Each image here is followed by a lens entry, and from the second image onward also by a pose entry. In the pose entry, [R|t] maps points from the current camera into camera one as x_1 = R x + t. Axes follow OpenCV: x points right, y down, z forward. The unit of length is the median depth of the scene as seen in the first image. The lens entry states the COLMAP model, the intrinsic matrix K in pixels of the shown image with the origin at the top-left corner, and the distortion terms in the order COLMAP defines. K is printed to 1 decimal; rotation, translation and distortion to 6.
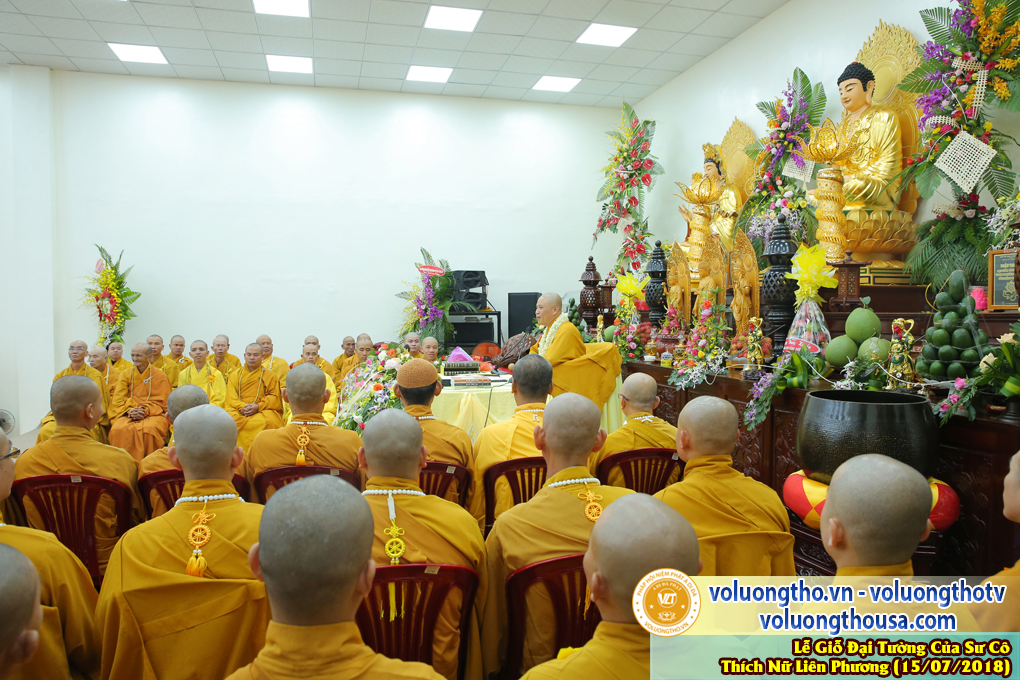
lens RADIAL K [[730.5, 0, 510.0], [0, 730.5, 340.0], [0, 0, 1]] dist [-0.127216, 0.109270]
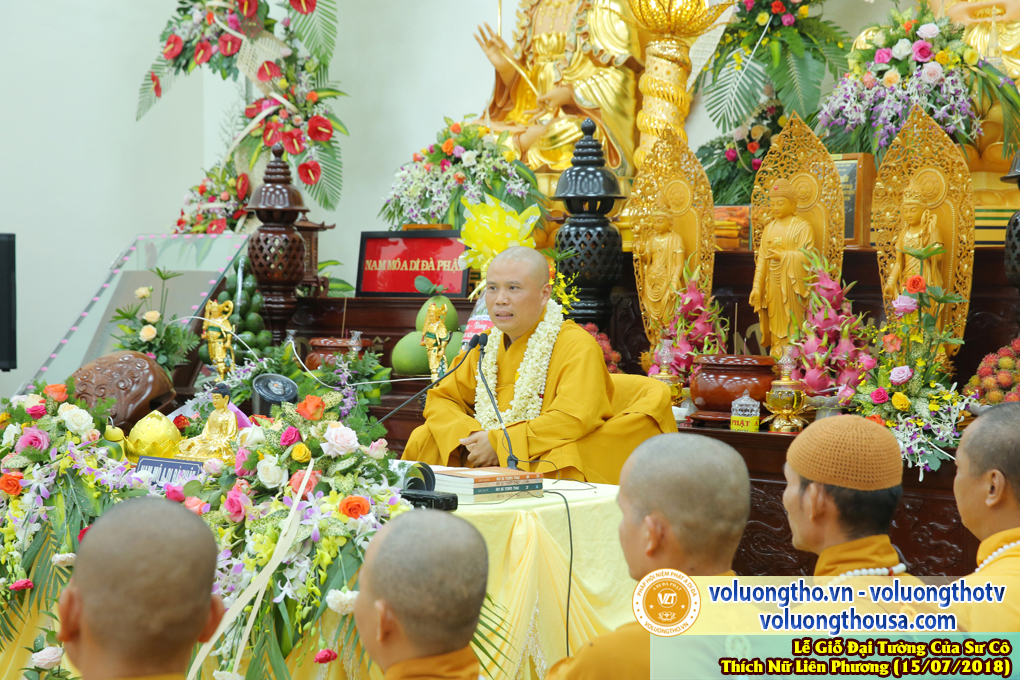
lens RADIAL K [[1965.2, 0, 510.0], [0, 1965.2, 340.0], [0, 0, 1]] dist [0.252175, -0.031514]
pose [[0.823029, 0.001809, 0.567996, -0.328439], [0.005975, 0.999912, -0.011842, -0.002035], [-0.567968, 0.013140, 0.822946, 0.095433]]
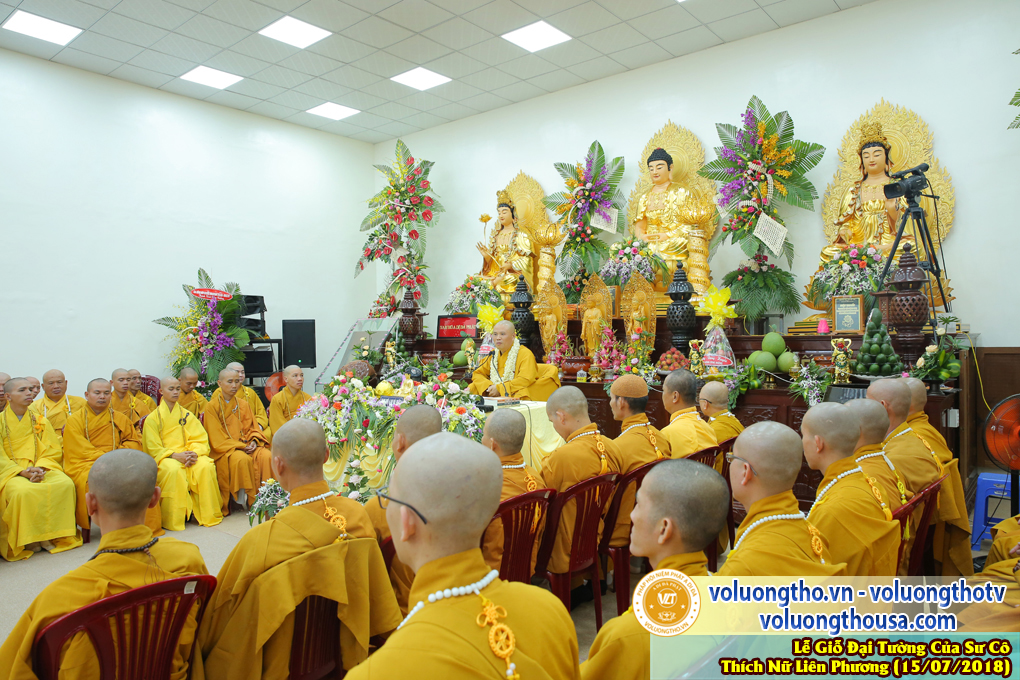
lens RADIAL K [[730.5, 0, 510.0], [0, 730.5, 340.0], [0, 0, 1]] dist [-0.127216, 0.109270]
pose [[0.789331, -0.007253, 0.613924, -0.378215], [0.031281, 0.999107, -0.028414, -0.001783], [-0.613170, 0.041632, 0.788853, 0.078483]]
